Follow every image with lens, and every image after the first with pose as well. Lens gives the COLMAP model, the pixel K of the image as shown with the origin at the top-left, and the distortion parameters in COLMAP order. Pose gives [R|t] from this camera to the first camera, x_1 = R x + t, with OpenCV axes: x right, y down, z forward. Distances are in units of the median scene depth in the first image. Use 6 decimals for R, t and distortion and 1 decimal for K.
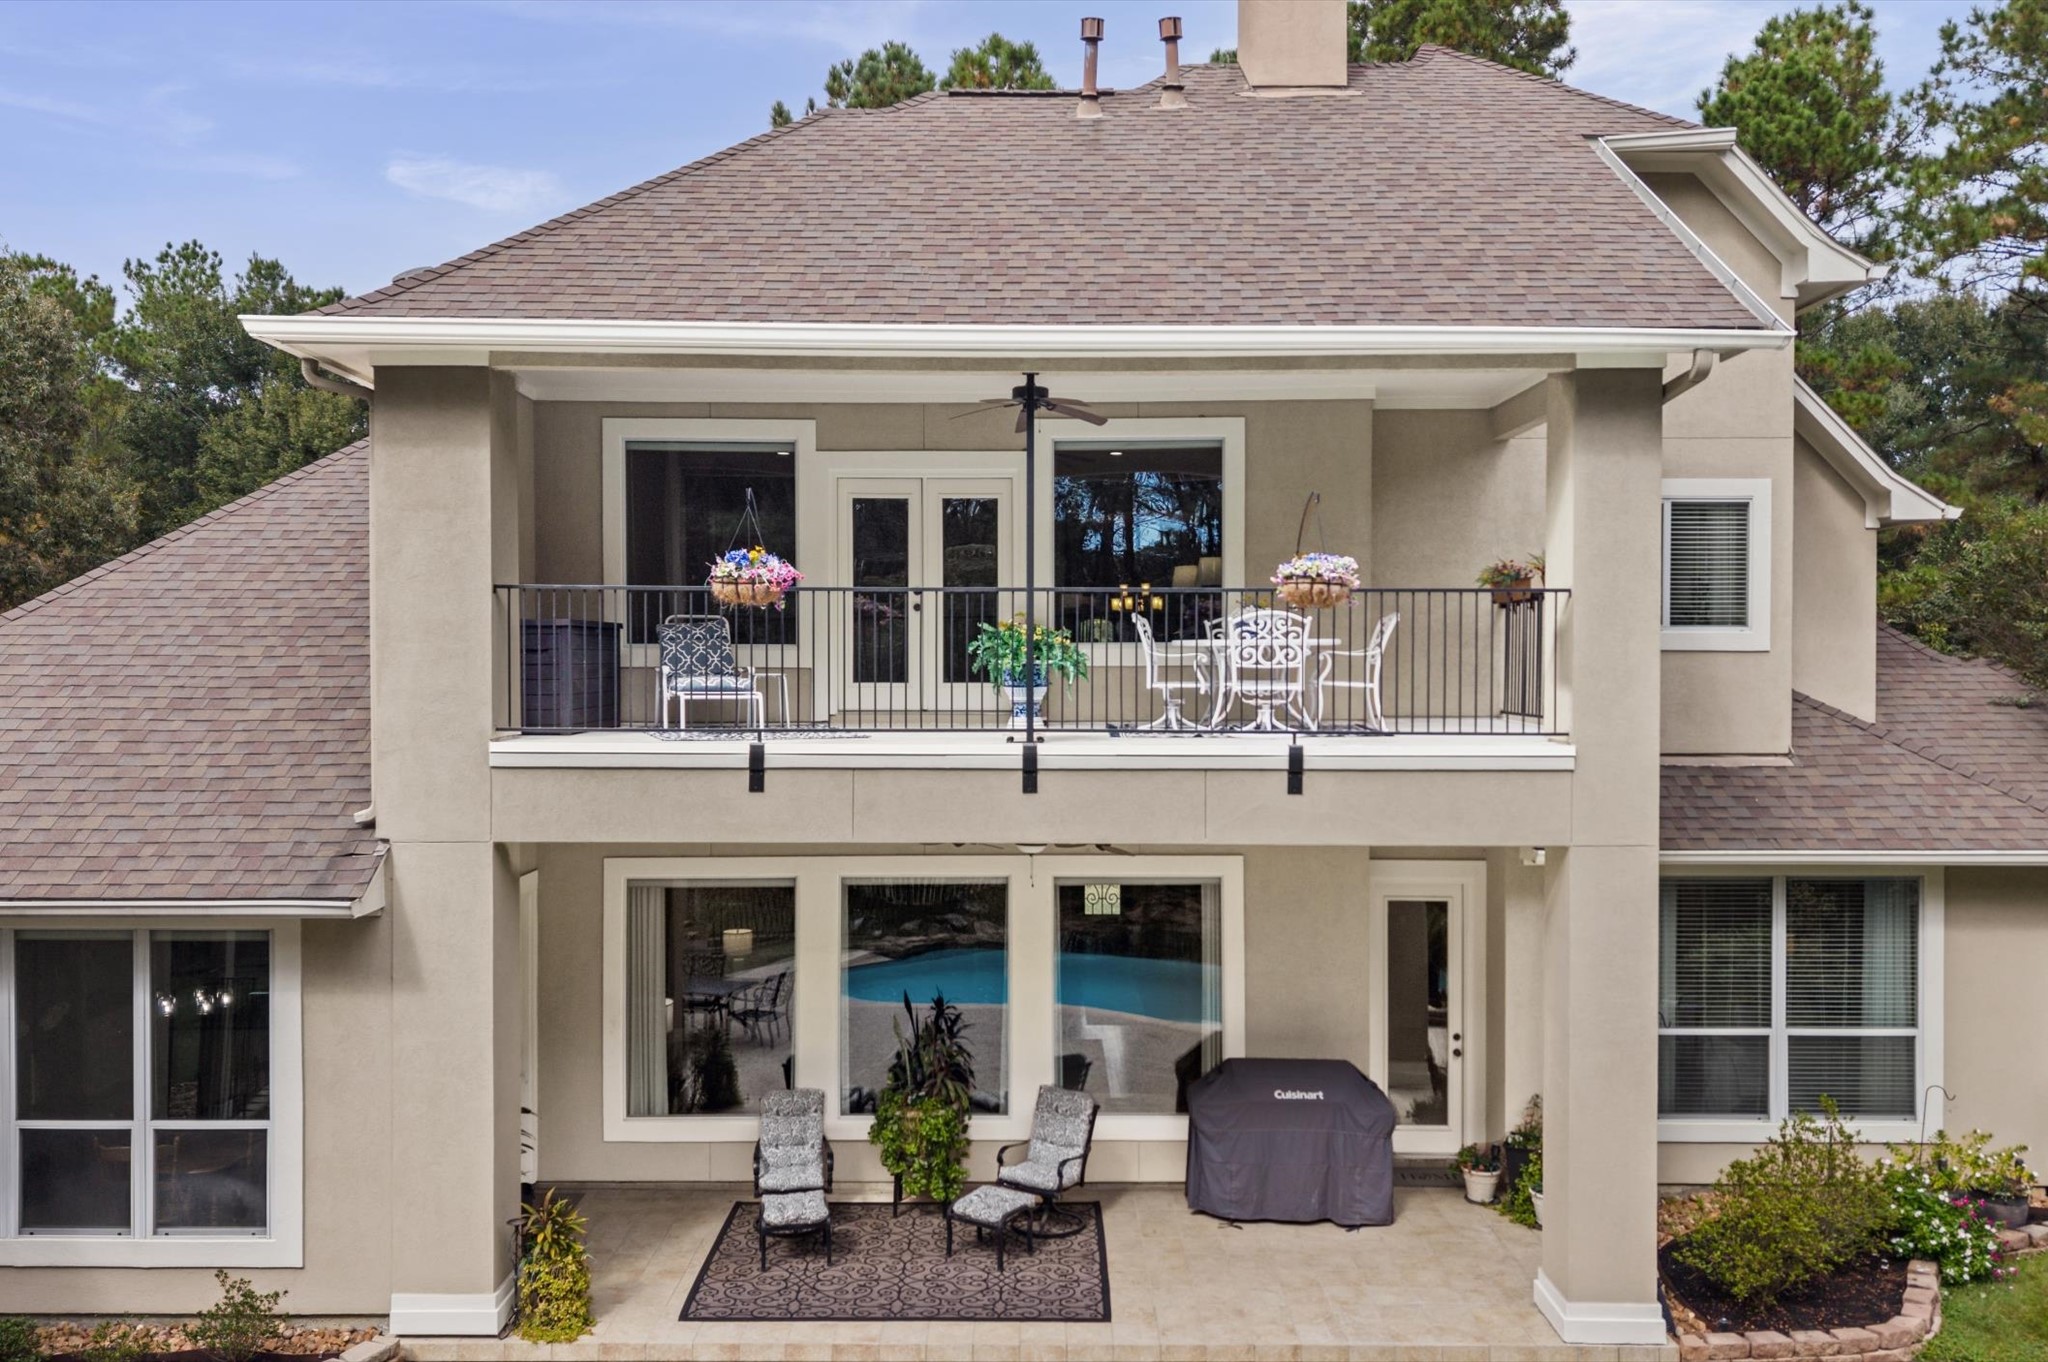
lens RADIAL K [[1701.8, 0, 1024.0], [0, 1701.8, 681.0], [0, 0, 1]] dist [-0.006226, -0.002819]
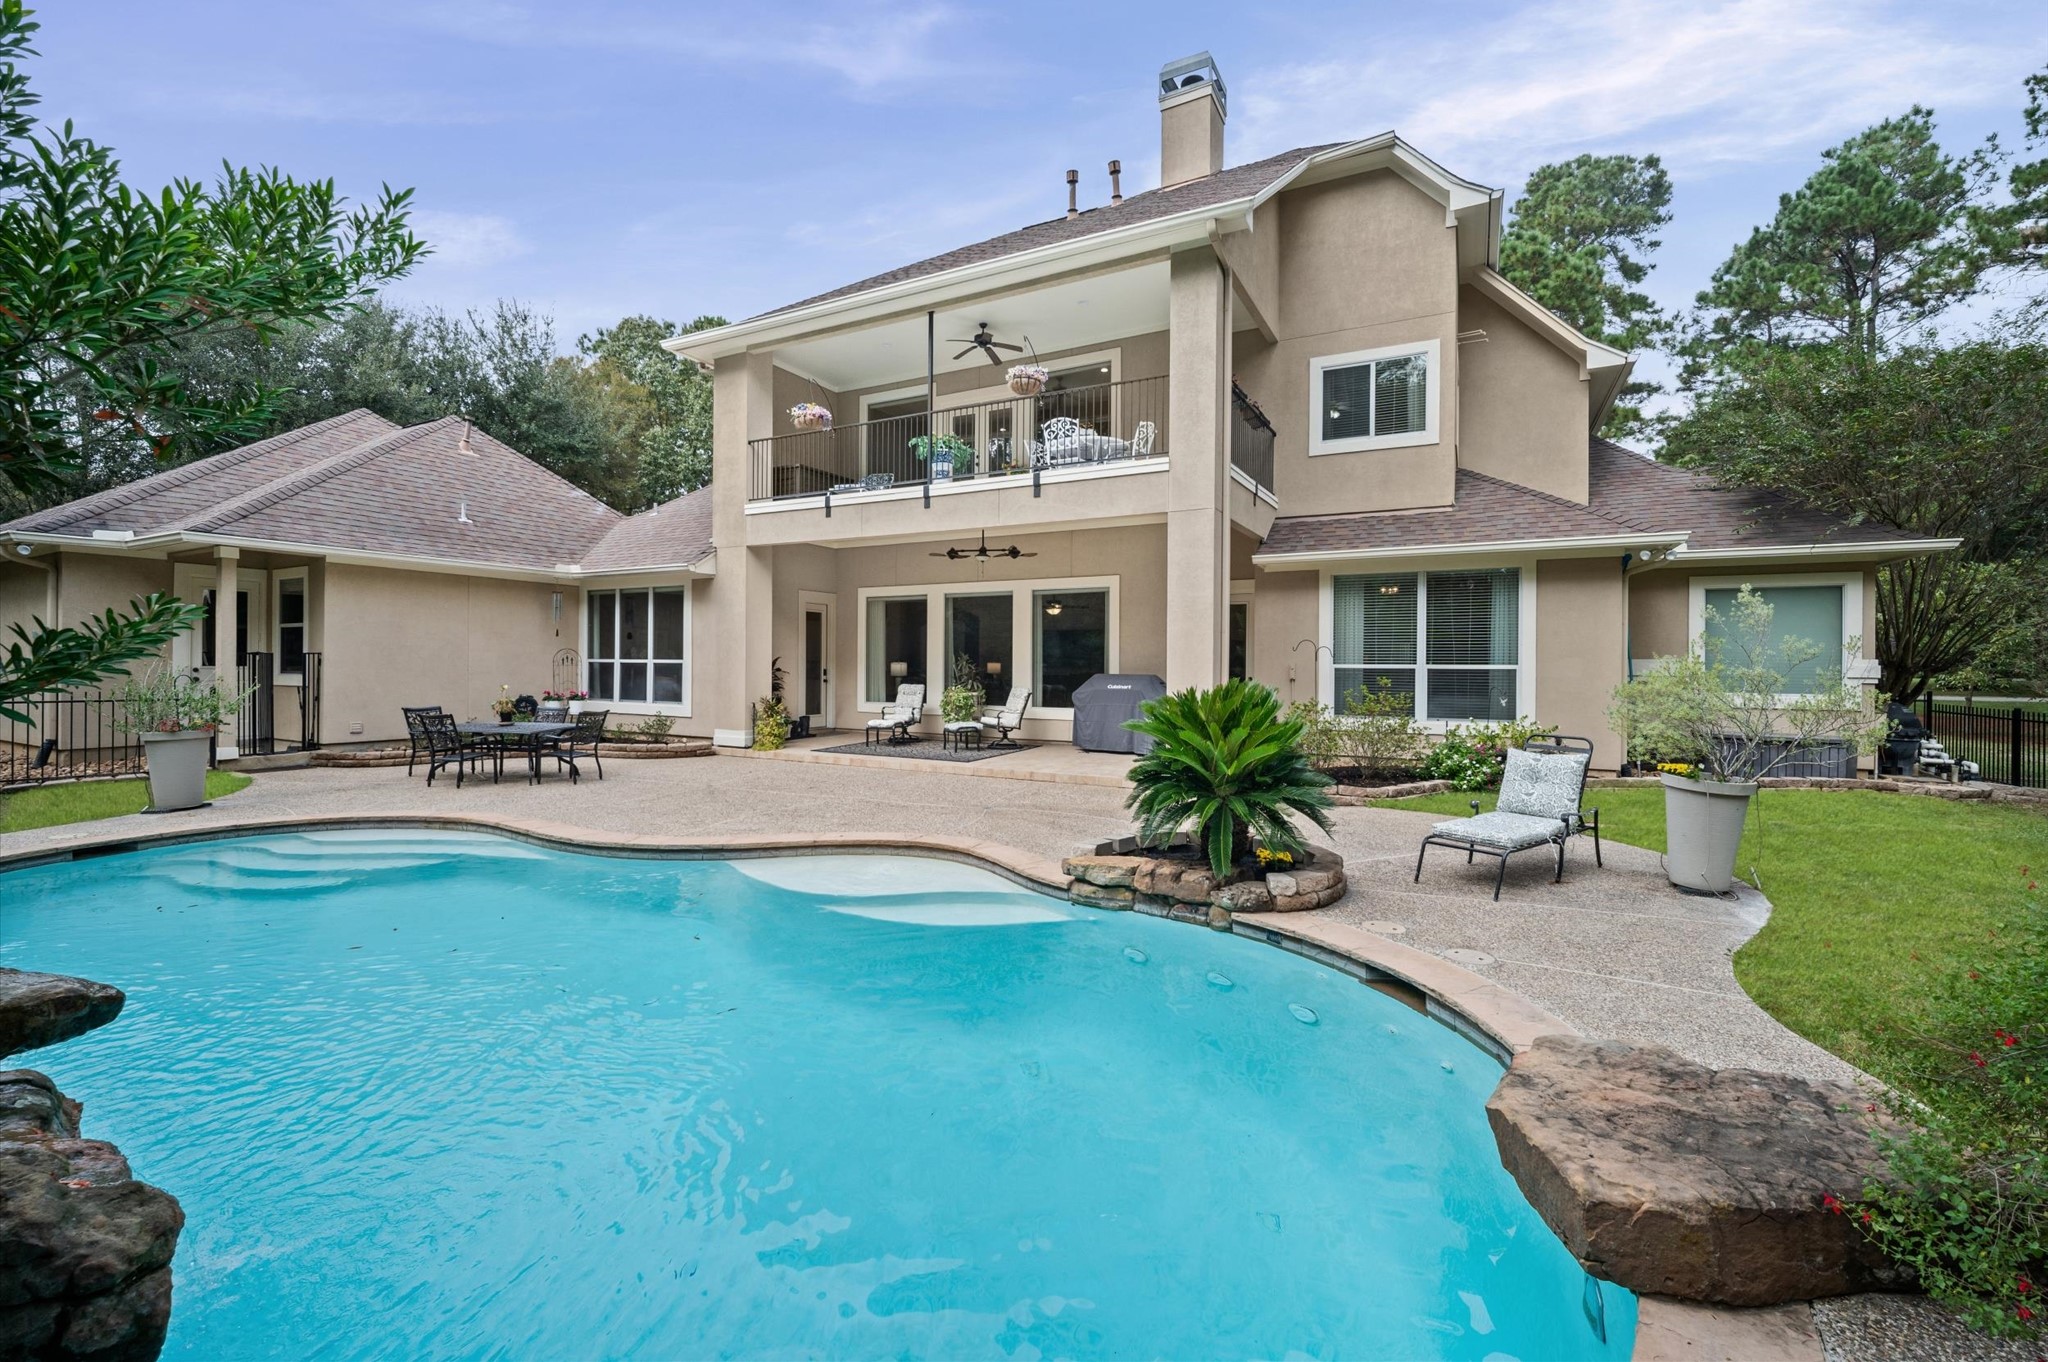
lens RADIAL K [[852.0, 0, 1024.0], [0, 852.0, 681.0], [0, 0, 1]] dist [-0.000549, -0.000242]
pose [[0.885014, 0.010829, -0.465439, 0.492336], [-0.006307, 0.999917, 0.011272, 0.217741], [0.465522, -0.007041, 0.885008, 0.073220]]
